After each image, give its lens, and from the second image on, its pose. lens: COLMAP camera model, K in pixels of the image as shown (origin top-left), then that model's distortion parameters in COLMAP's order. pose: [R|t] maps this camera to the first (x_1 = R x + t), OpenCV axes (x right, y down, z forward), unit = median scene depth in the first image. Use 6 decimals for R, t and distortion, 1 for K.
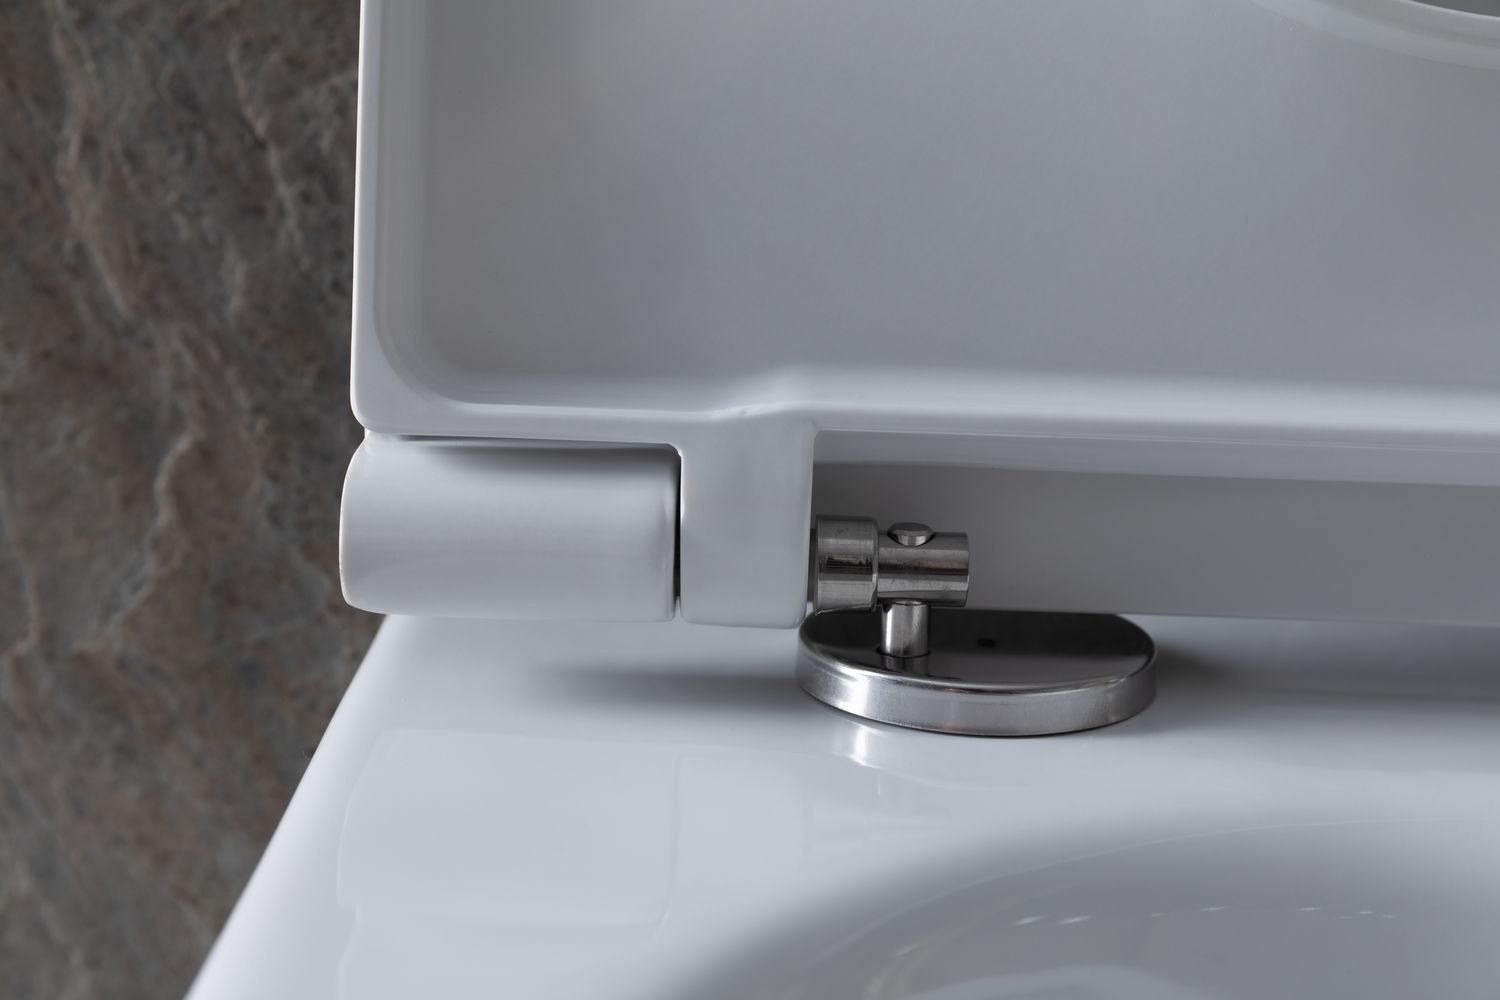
lens RADIAL K [[2673.0, 0, 749.1], [0, 2673.0, 613.8], [0, 0, 1]] dist [-0.026649, 0.158889]
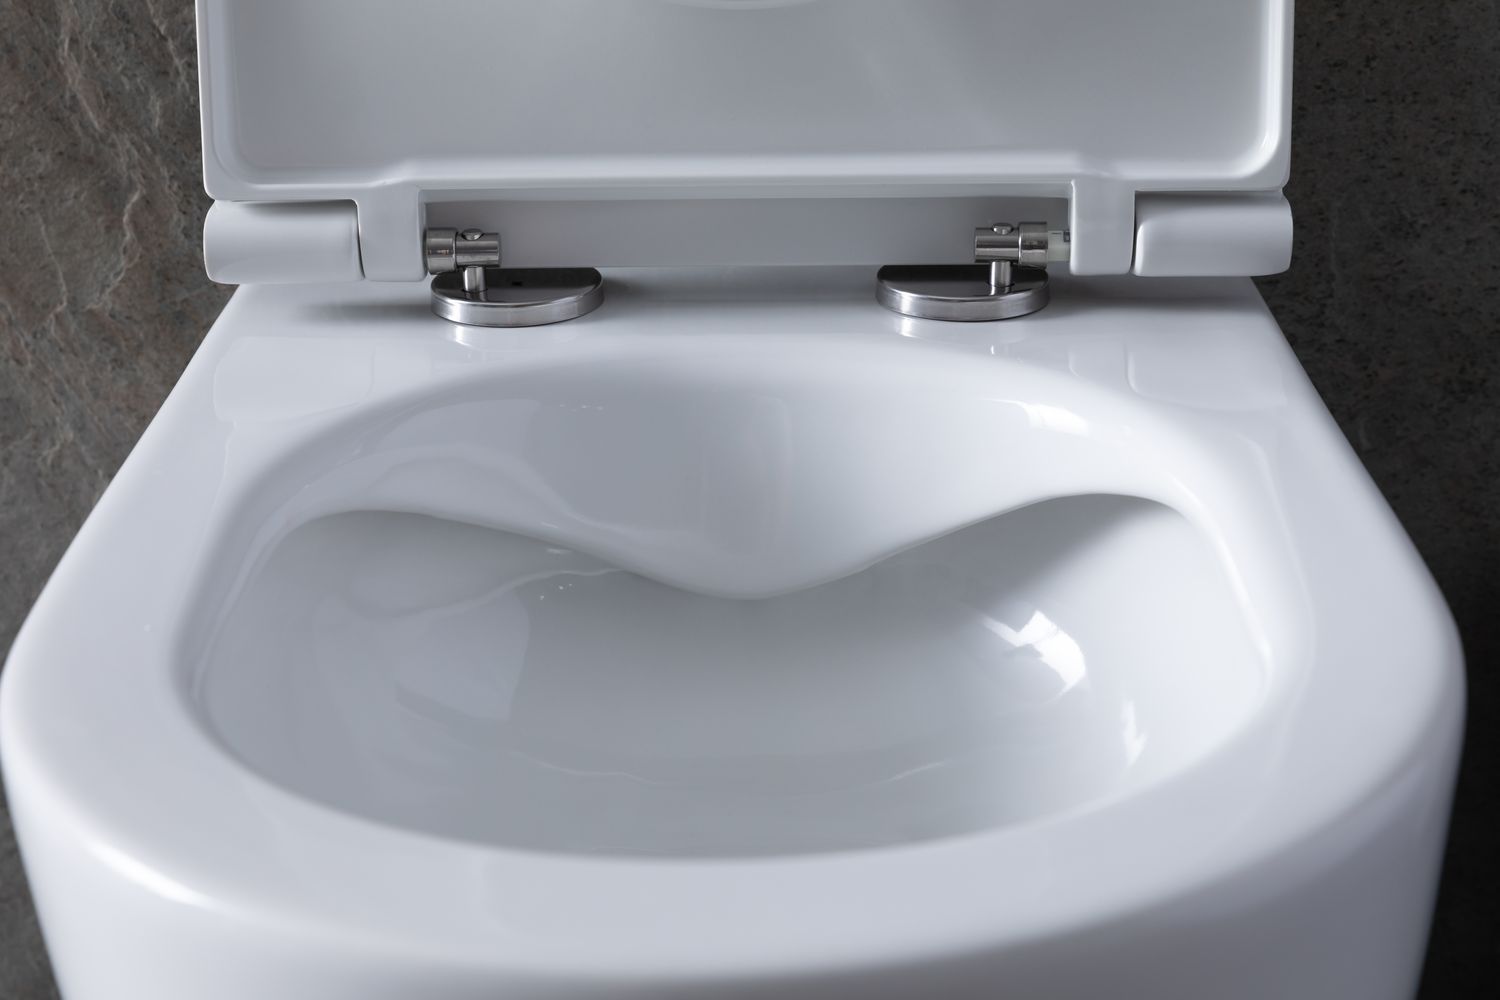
lens RADIAL K [[2673.0, 0, 749.1], [0, 2673.0, 613.8], [0, 0, 1]] dist [-0.026649, 0.158889]
pose [[0.998975, -0.044287, -0.009352, 0.230731], [0.045133, 0.990303, 0.131392, 0.000073], [0.003442, -0.131680, 0.991286, -0.928747]]
